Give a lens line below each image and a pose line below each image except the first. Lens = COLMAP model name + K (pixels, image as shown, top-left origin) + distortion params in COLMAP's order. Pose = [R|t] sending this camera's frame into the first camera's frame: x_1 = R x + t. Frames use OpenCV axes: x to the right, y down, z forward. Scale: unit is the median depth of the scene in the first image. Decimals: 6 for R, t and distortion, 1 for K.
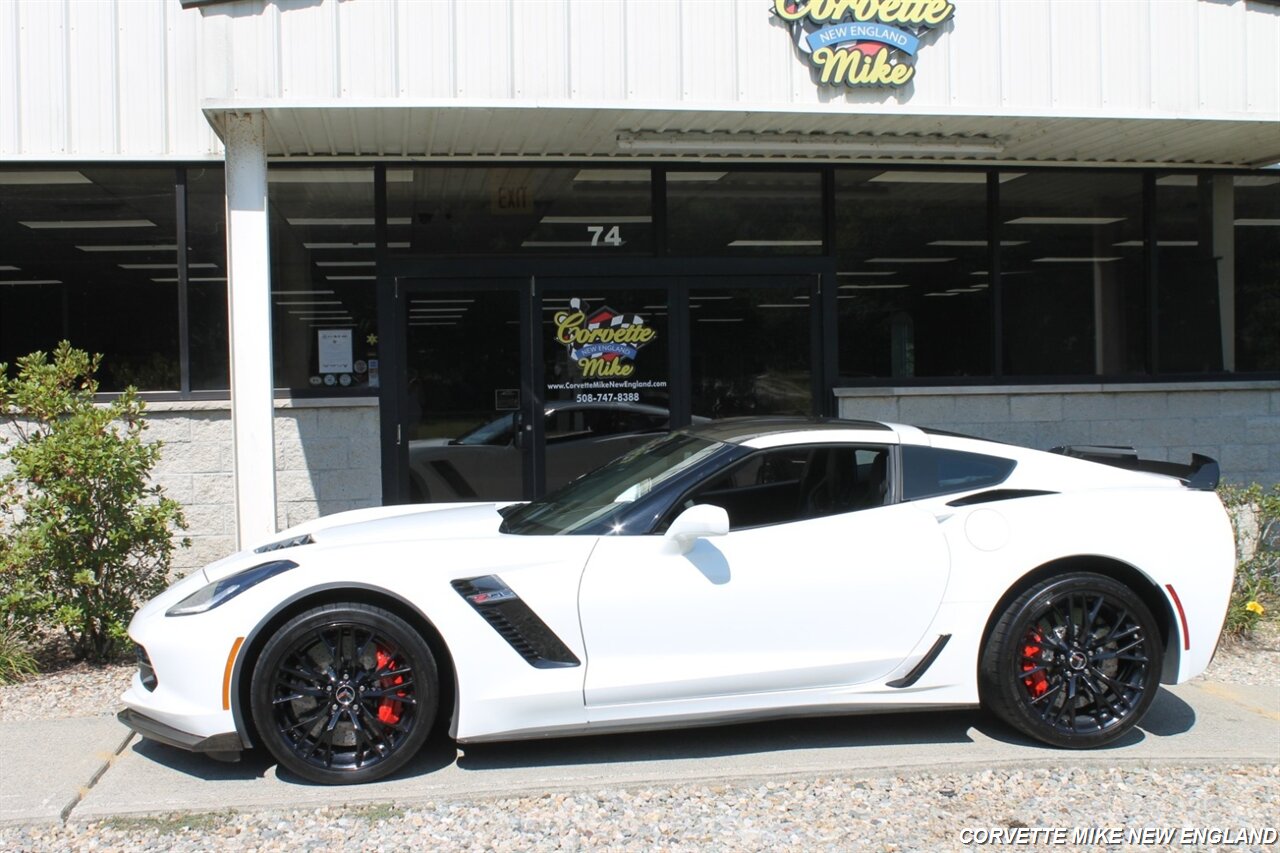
lens RADIAL K [[1507.1, 0, 642.5], [0, 1507.1, 445.8], [0, 0, 1]] dist [-0.094652, 0.092184]
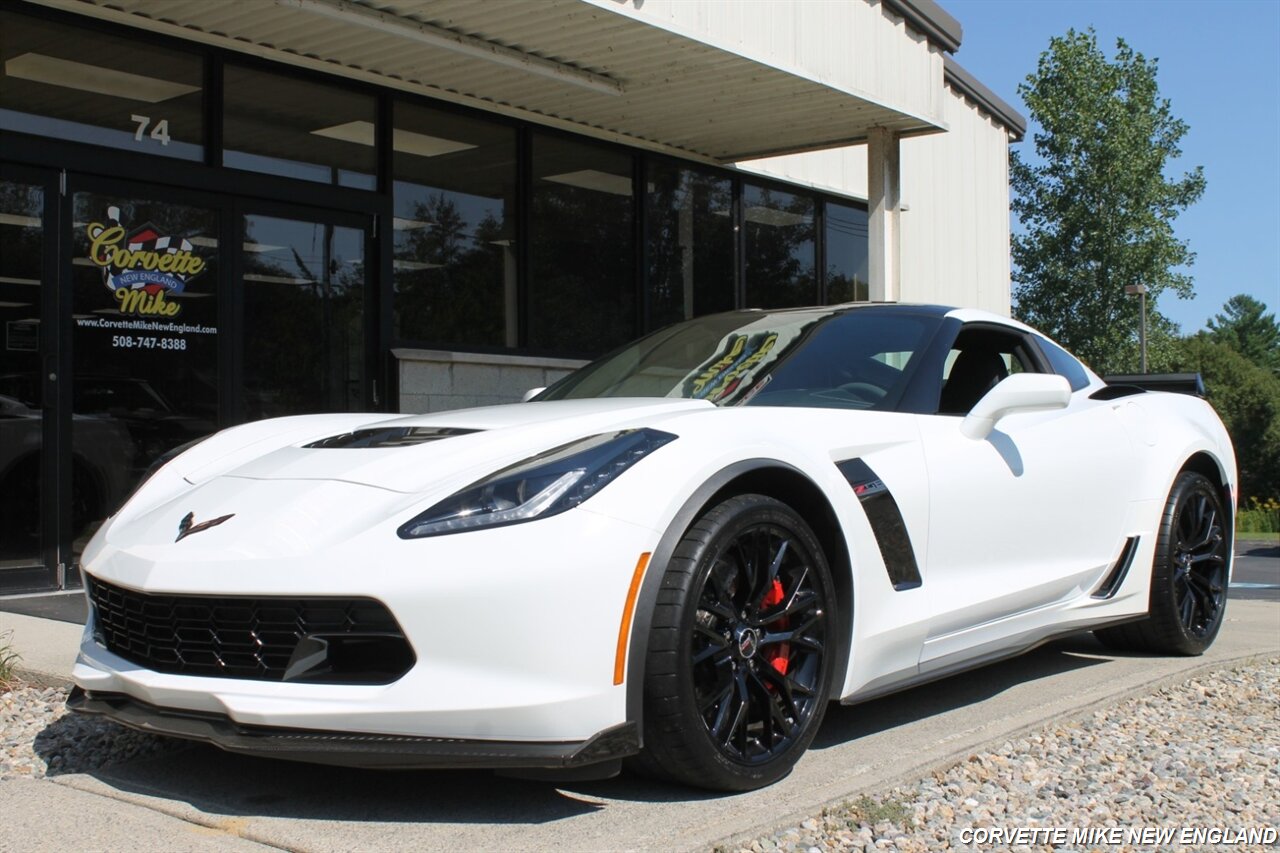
lens RADIAL K [[1475.8, 0, 640.0], [0, 1475.8, 426.5], [0, 0, 1]] dist [-0.077642, 0.042058]
pose [[0.745320, 0.022585, 0.666325, -0.340246], [0.020535, 0.998174, -0.056802, 0.058776], [-0.666391, 0.056019, 0.743495, 0.305157]]
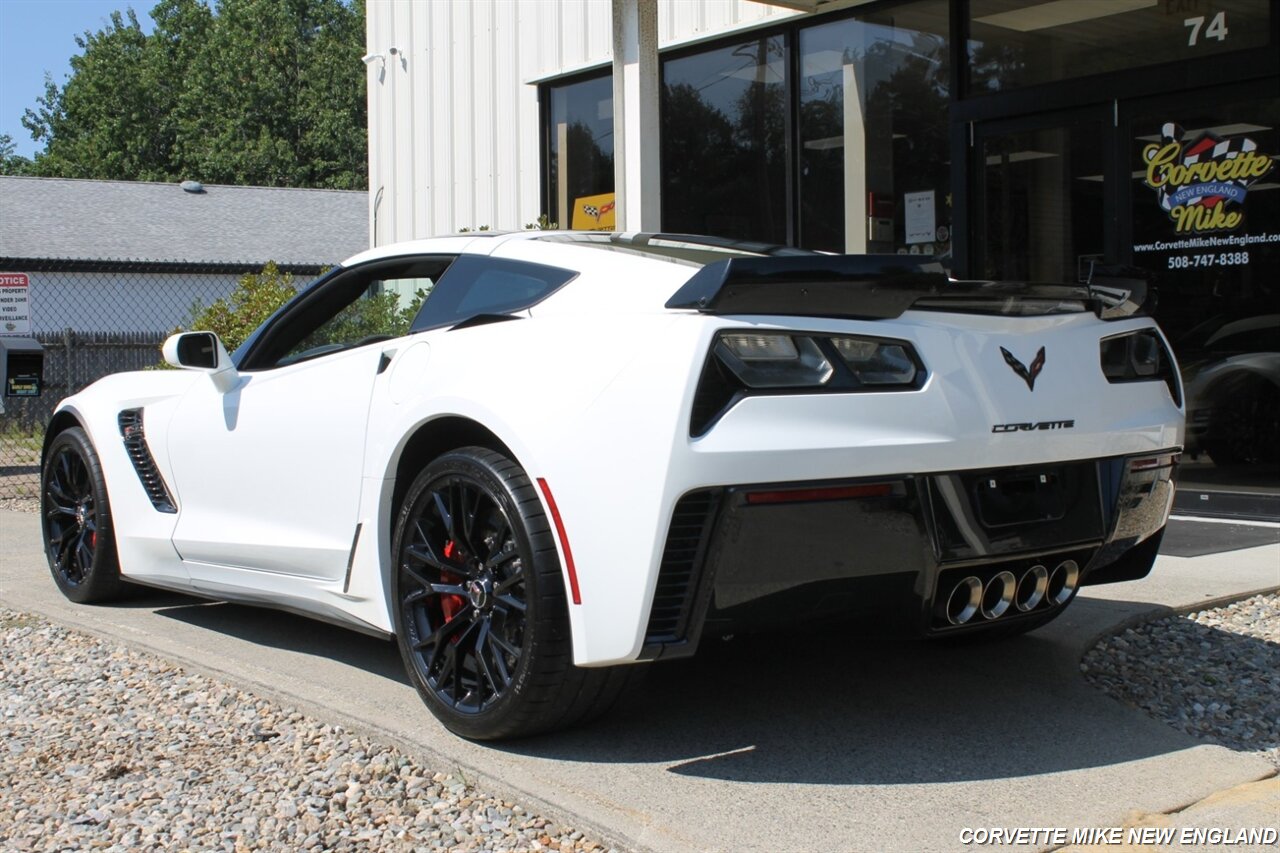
lens RADIAL K [[1603.1, 0, 667.5], [0, 1603.1, 427.4], [0, 0, 1]] dist [-0.060250, 0.095551]
pose [[0.515736, 0.045829, -0.855521, 0.504898], [-0.032390, 0.998897, 0.033983, 0.029871], [0.856135, 0.010184, 0.516652, 0.417174]]
